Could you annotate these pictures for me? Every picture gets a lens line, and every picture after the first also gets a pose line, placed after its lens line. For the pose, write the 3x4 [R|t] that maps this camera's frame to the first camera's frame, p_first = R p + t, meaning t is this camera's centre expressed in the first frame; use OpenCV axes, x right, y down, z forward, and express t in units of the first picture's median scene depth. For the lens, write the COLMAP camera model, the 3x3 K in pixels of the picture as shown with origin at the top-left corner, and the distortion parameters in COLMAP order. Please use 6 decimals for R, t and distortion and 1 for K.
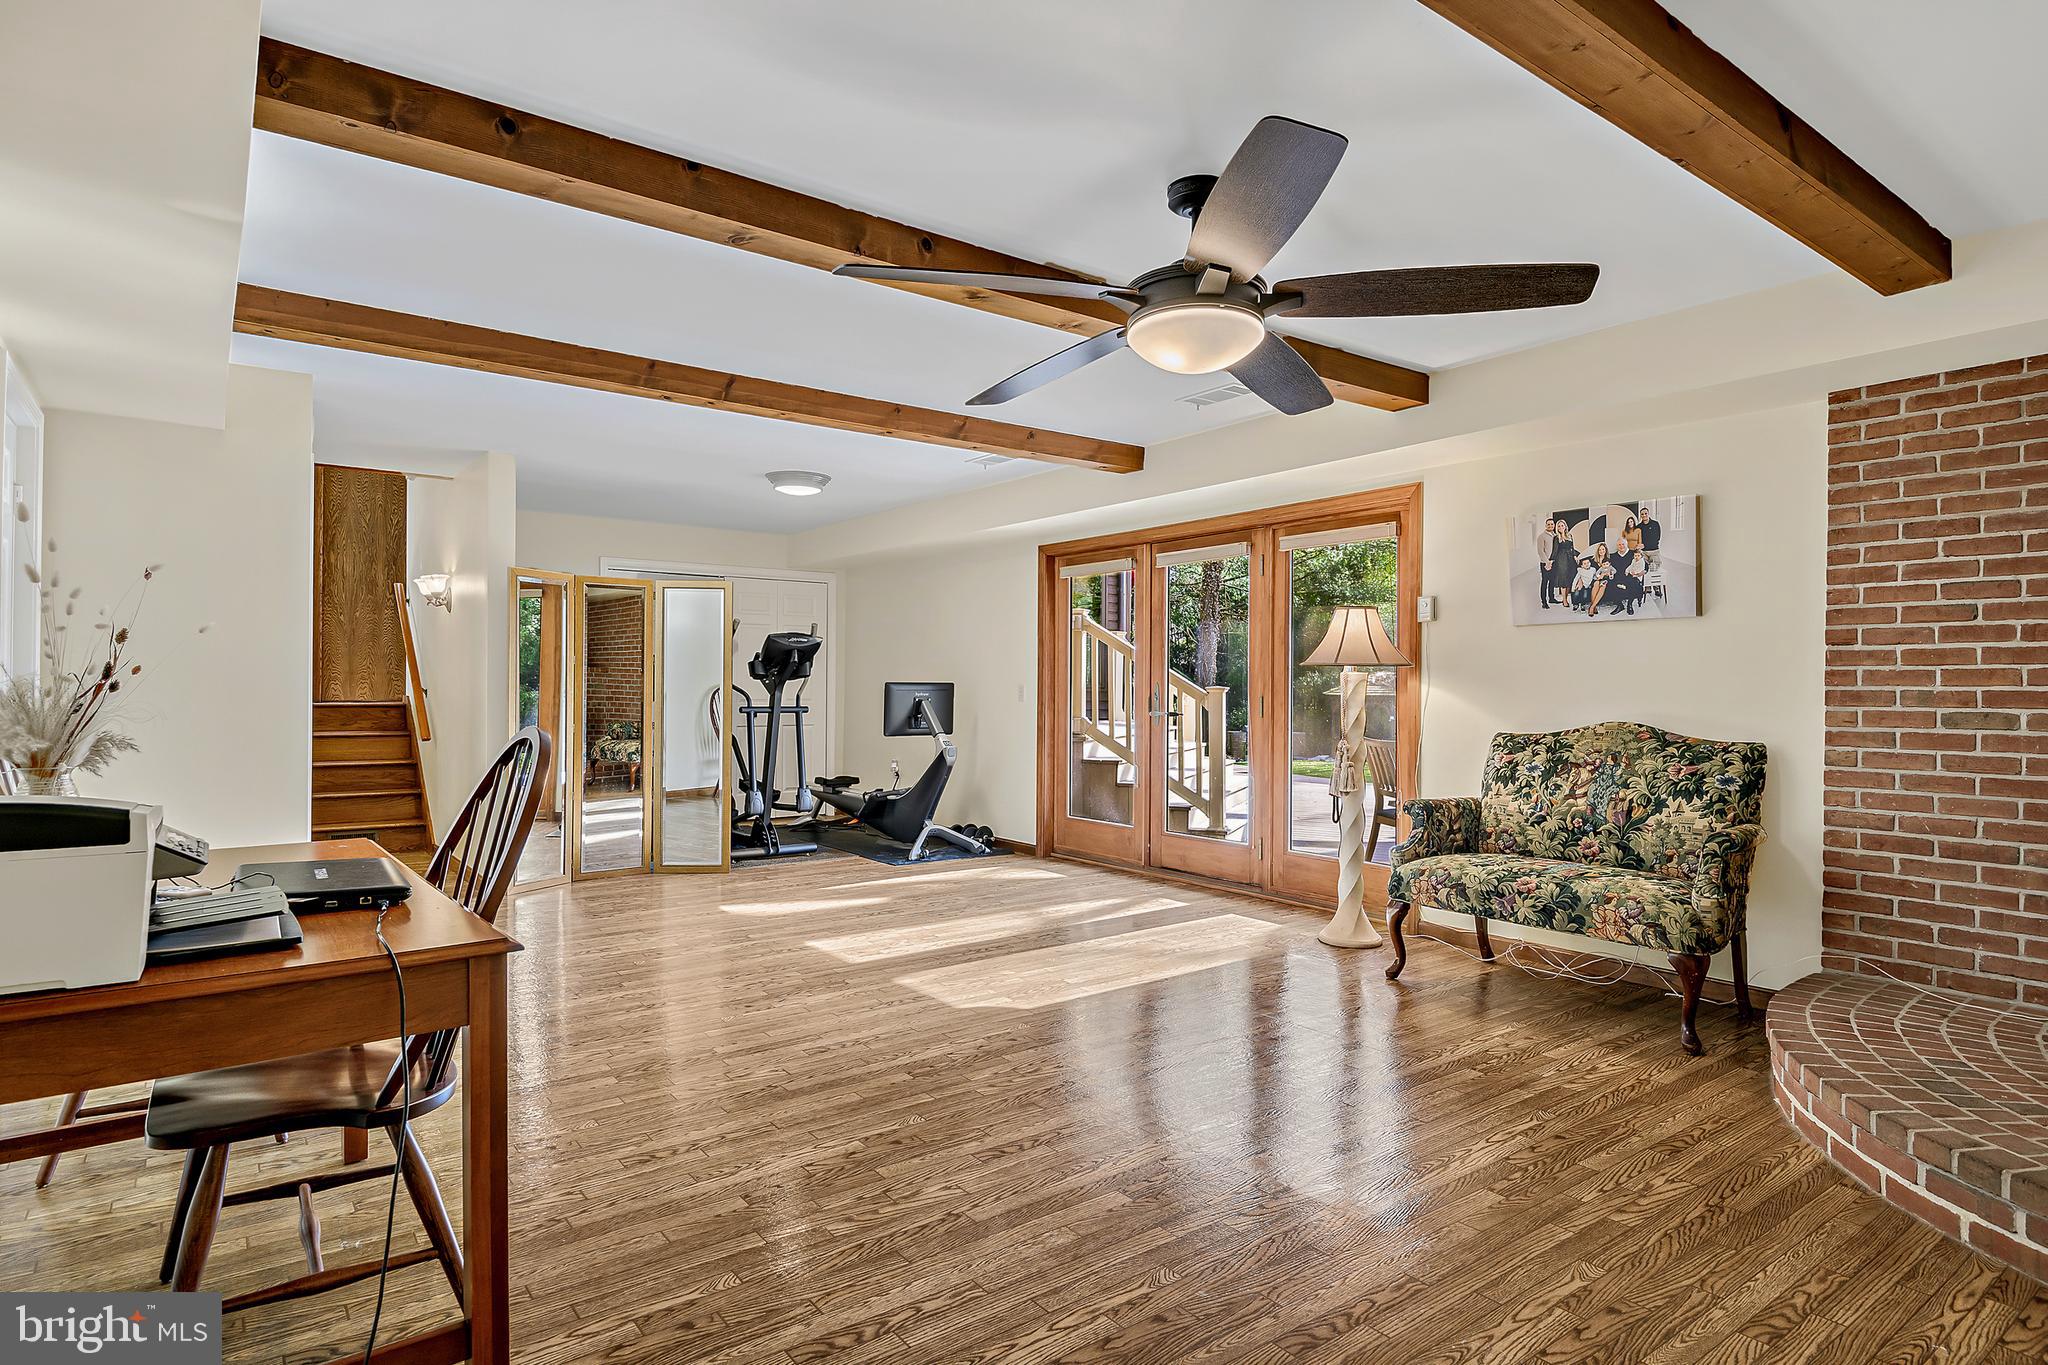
lens RADIAL K [[1099.2, 0, 1024.1], [0, 1099.2, 683.2], [0, 0, 1]] dist [-0.002272, -0.000596]
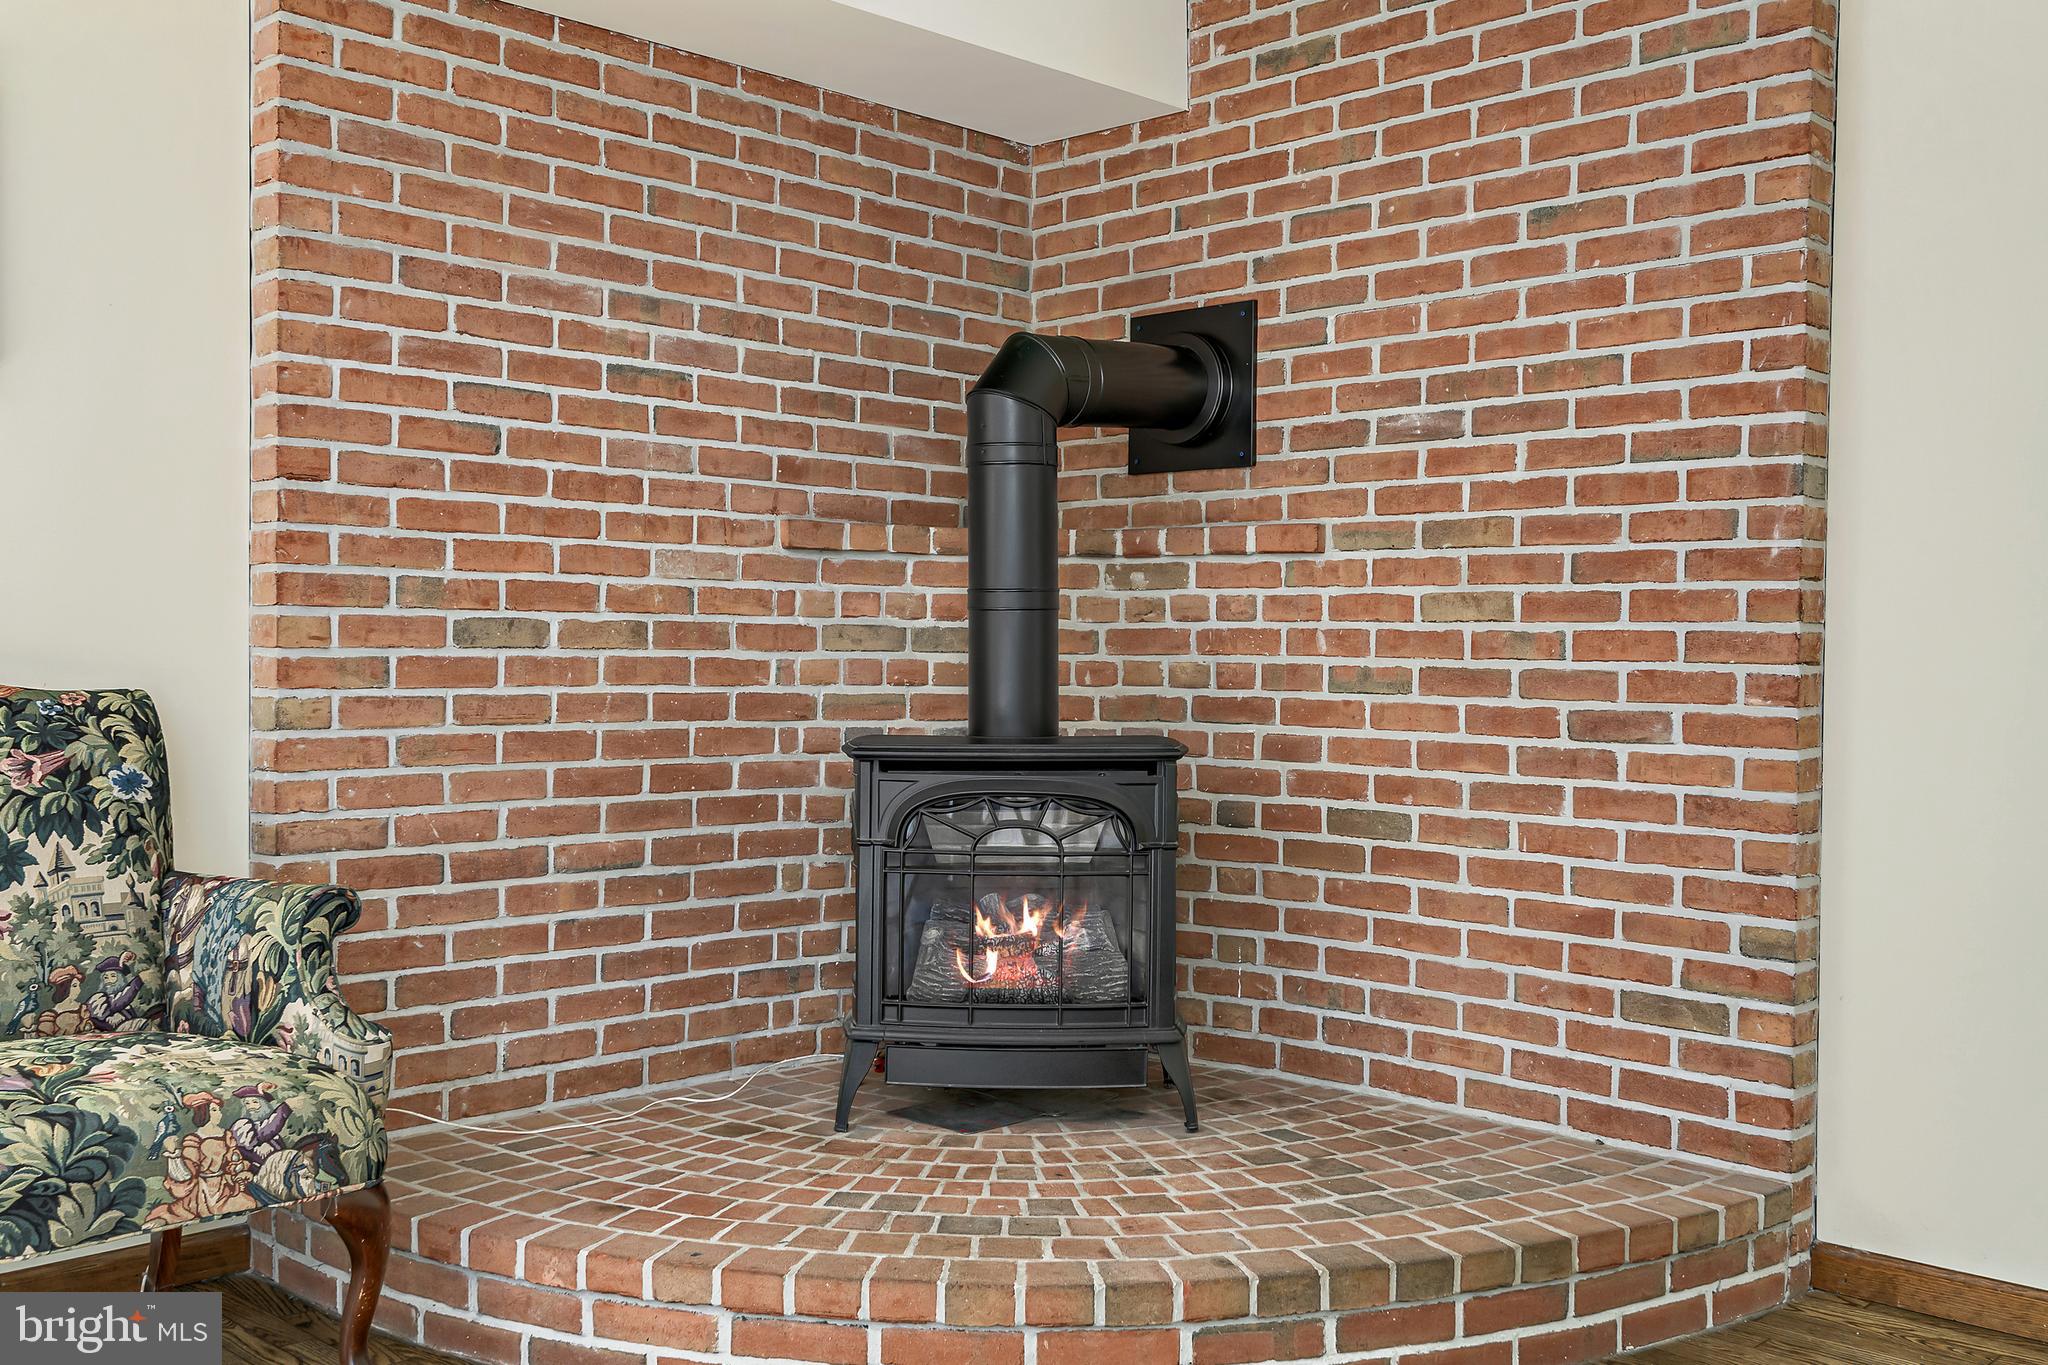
lens RADIAL K [[1986.3, 0, 1025.2], [0, 1986.3, 686.4], [0, 0, 1]] dist [0.041133, 0.000000]
pose [[-0.147547, -0.022756, 0.988793, -0.182255], [-0.011311, 0.999709, 0.021319, 0.035092], [-0.988990, -0.008039, -0.147761, 0.839621]]
